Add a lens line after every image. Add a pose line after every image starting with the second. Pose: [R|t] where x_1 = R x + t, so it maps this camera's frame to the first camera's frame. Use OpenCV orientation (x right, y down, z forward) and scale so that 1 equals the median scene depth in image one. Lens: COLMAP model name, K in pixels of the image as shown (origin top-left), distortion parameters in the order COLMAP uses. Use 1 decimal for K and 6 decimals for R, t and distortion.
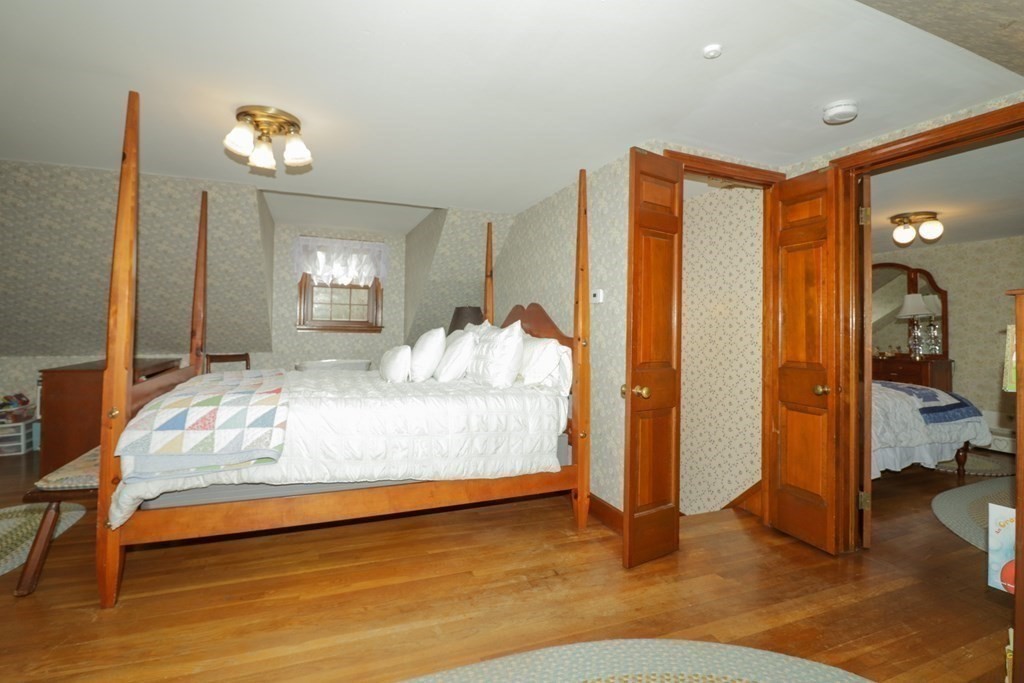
lens RADIAL K [[484.5, 0, 513.7], [0, 484.5, 326.6], [0, 0, 1]] dist [-0.013225, -0.000299]
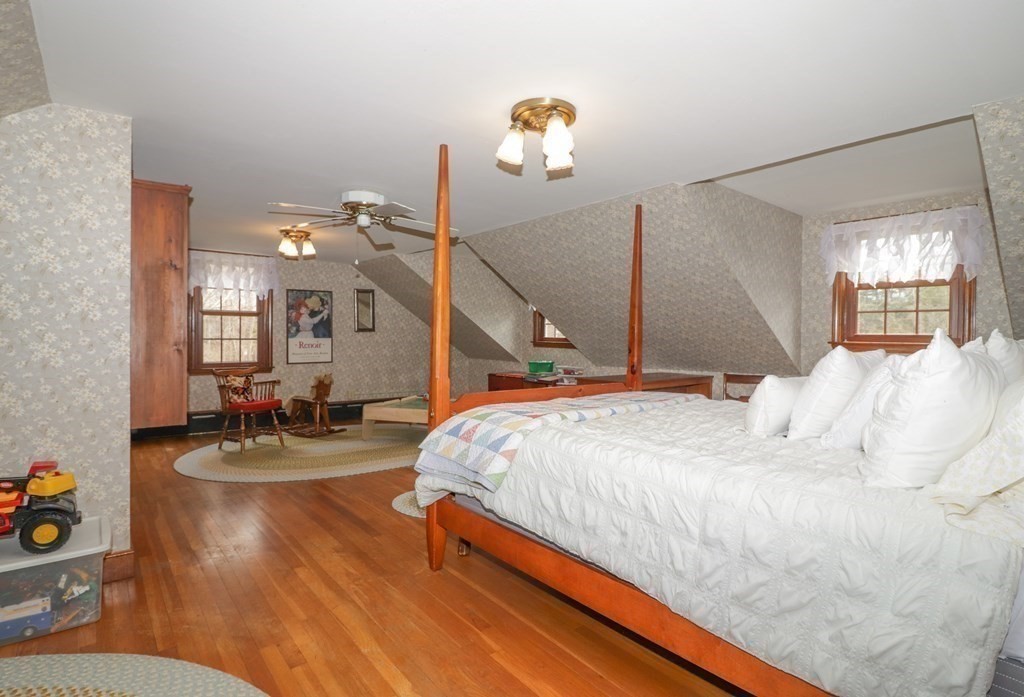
lens RADIAL K [[506.0, 0, 512.0], [0, 506.0, 348.5], [0, 0, 1]] dist [-0.024334, -0.000230]
pose [[0.302440, 0.006570, -0.953146, 0.169151], [-0.000056, 0.999976, 0.006875, 0.001981], [0.953168, -0.002026, 0.302433, 0.300351]]
